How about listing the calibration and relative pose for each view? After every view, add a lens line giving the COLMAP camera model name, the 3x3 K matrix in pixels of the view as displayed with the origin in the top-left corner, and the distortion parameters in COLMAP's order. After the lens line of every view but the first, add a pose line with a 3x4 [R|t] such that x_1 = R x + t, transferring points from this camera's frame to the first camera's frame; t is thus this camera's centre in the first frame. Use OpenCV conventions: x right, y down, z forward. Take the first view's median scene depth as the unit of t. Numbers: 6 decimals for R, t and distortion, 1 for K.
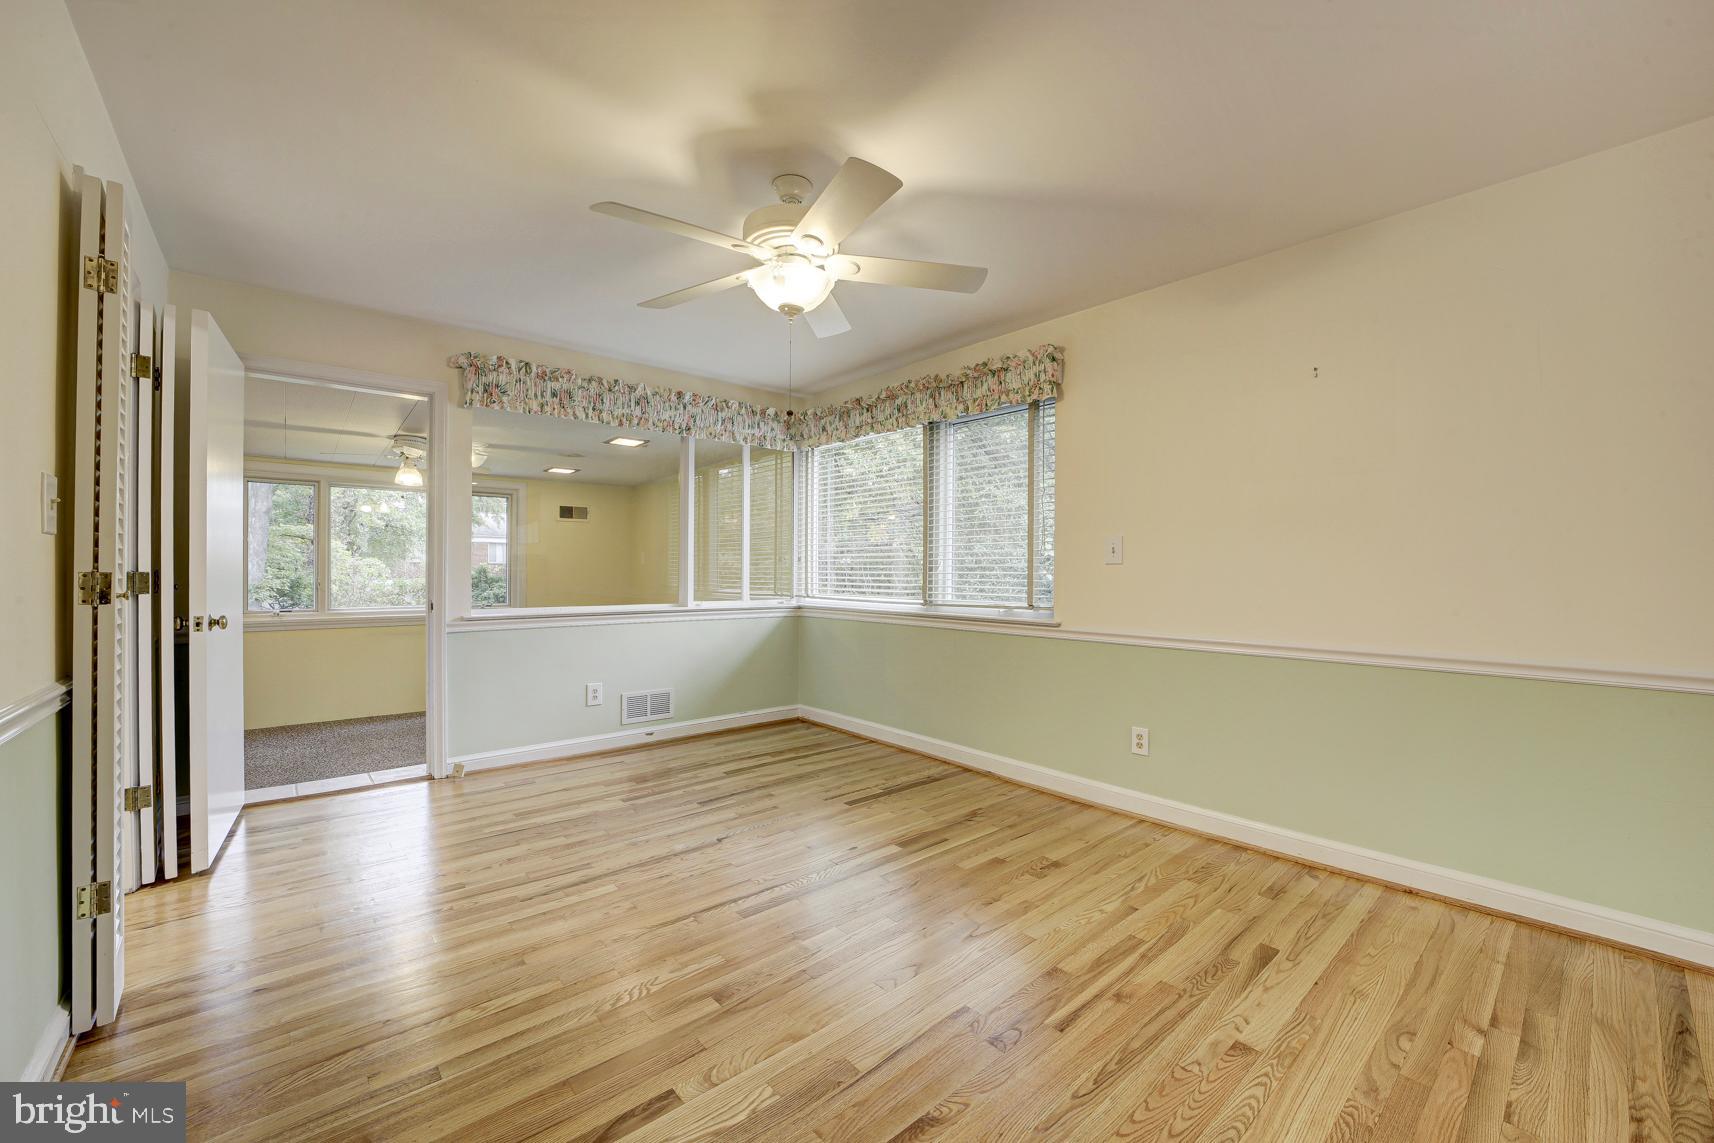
lens RADIAL K [[678.5, 0, 858.5], [0, 678.5, 570.8], [0, 0, 1]] dist [-0.025225, 0.000914]
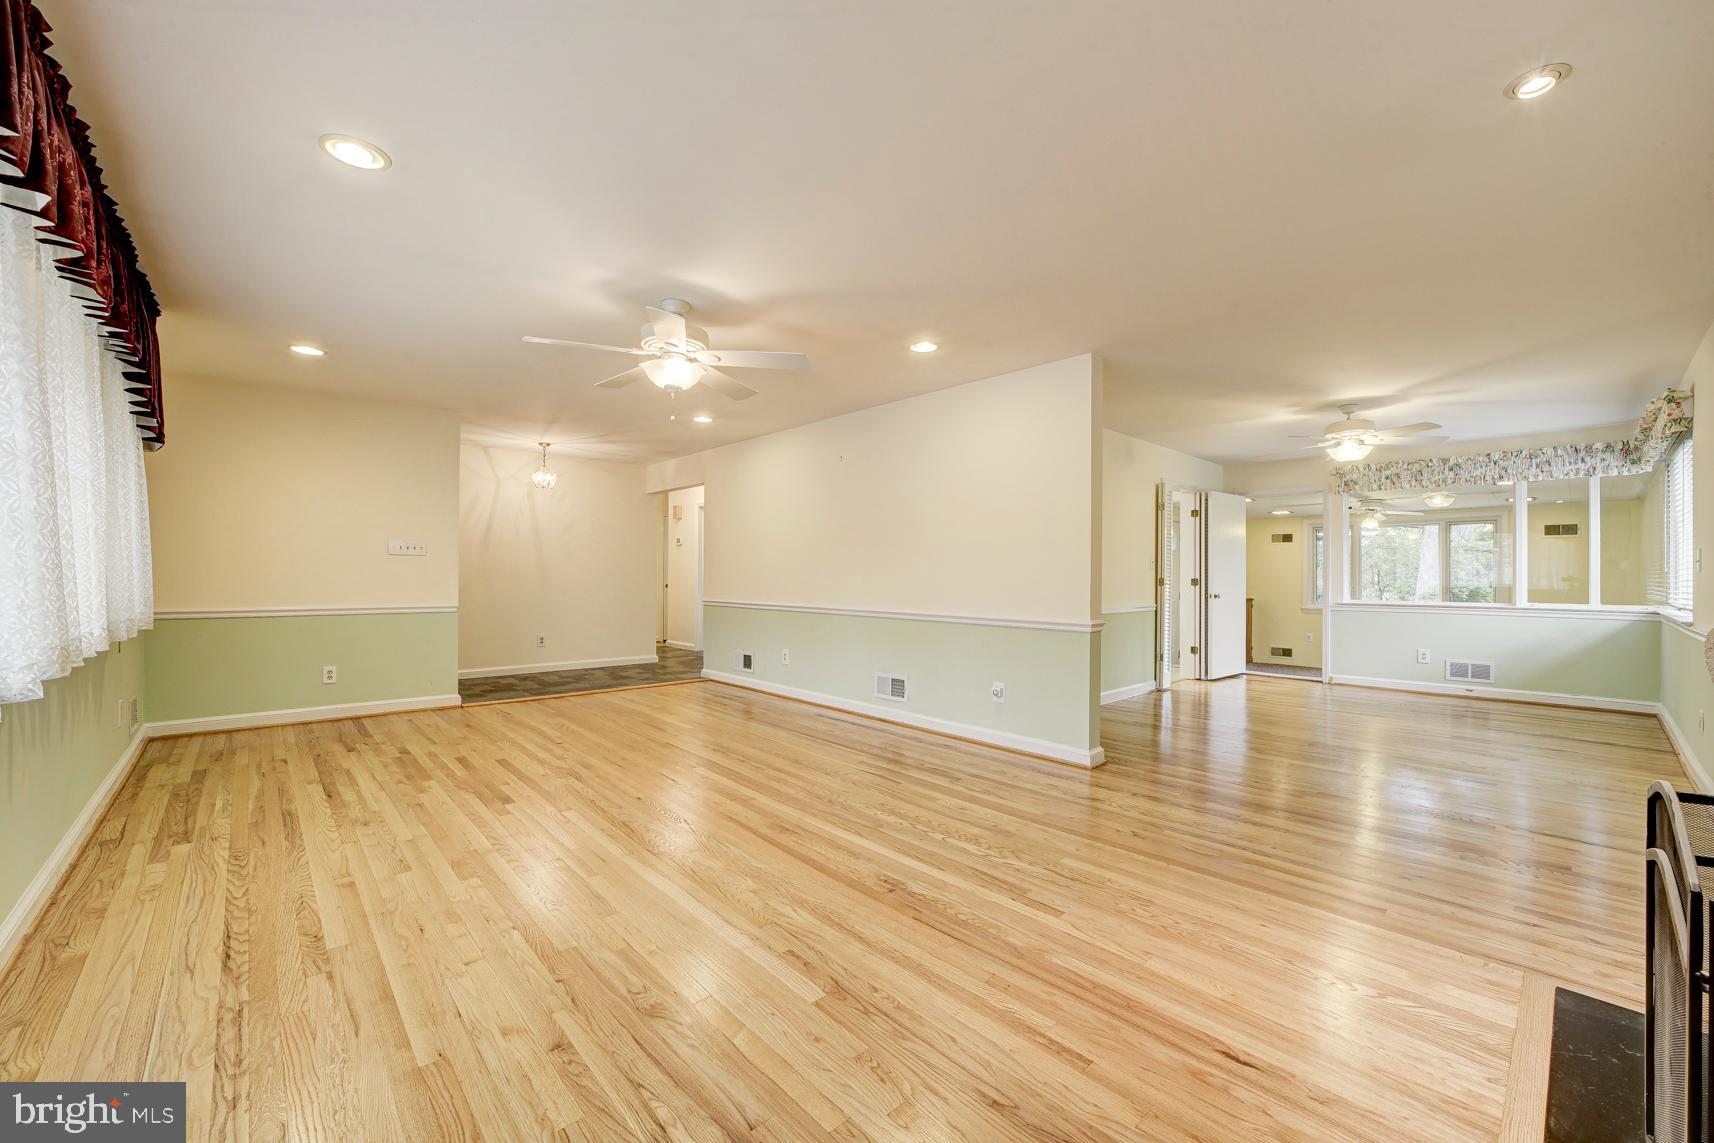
lens RADIAL K [[678.5, 0, 867.5], [0, 678.5, 569.9], [0, 0, 1]] dist [-0.025225, 0.000914]
pose [[0.046978, -0.010610, -0.998840, 1.060503], [-0.003243, 0.999937, -0.010774, -0.000583], [0.998891, 0.003745, 0.046941, -0.370324]]
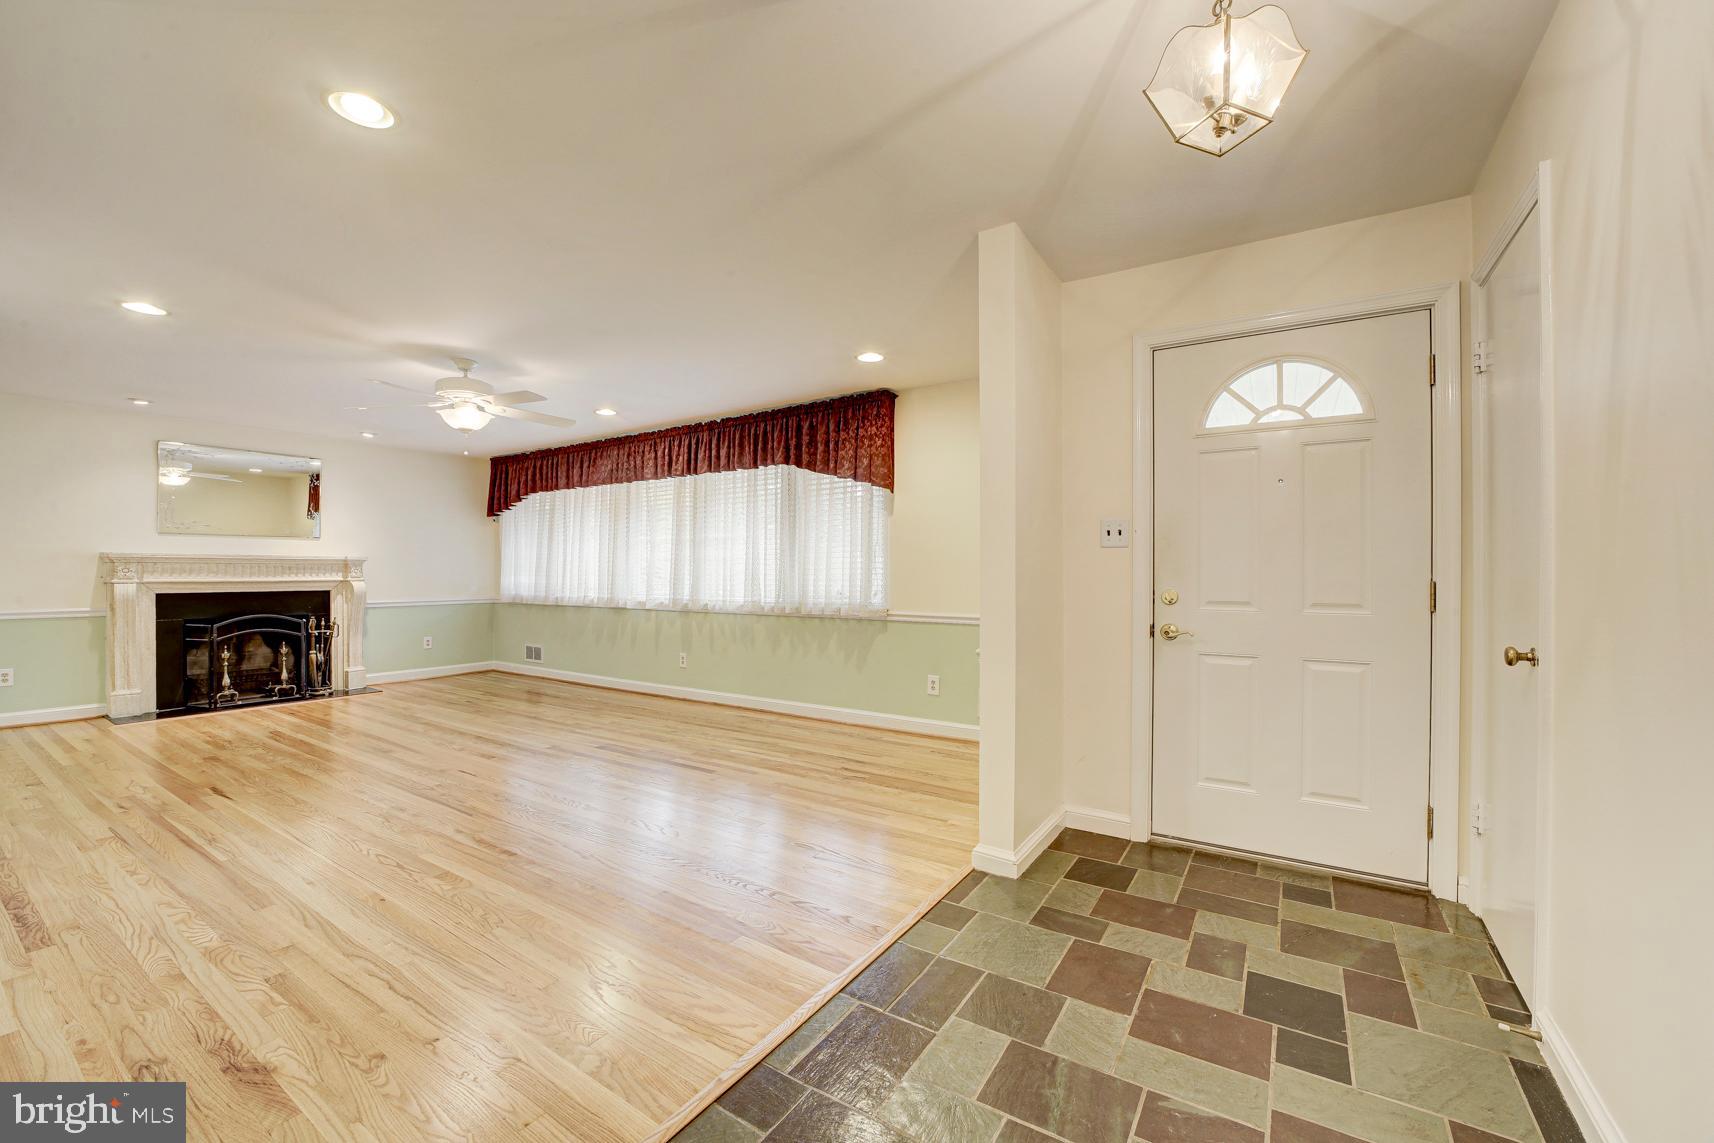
lens RADIAL K [[678.5, 0, 858.0], [0, 678.5, 566.4], [0, 0, 1]] dist [-0.025225, 0.000914]
pose [[-0.291932, 0.006798, 0.956415, -2.945215], [-0.002328, 0.999967, -0.007819, -0.022847], [-0.956436, -0.004509, -0.291907, -1.321178]]
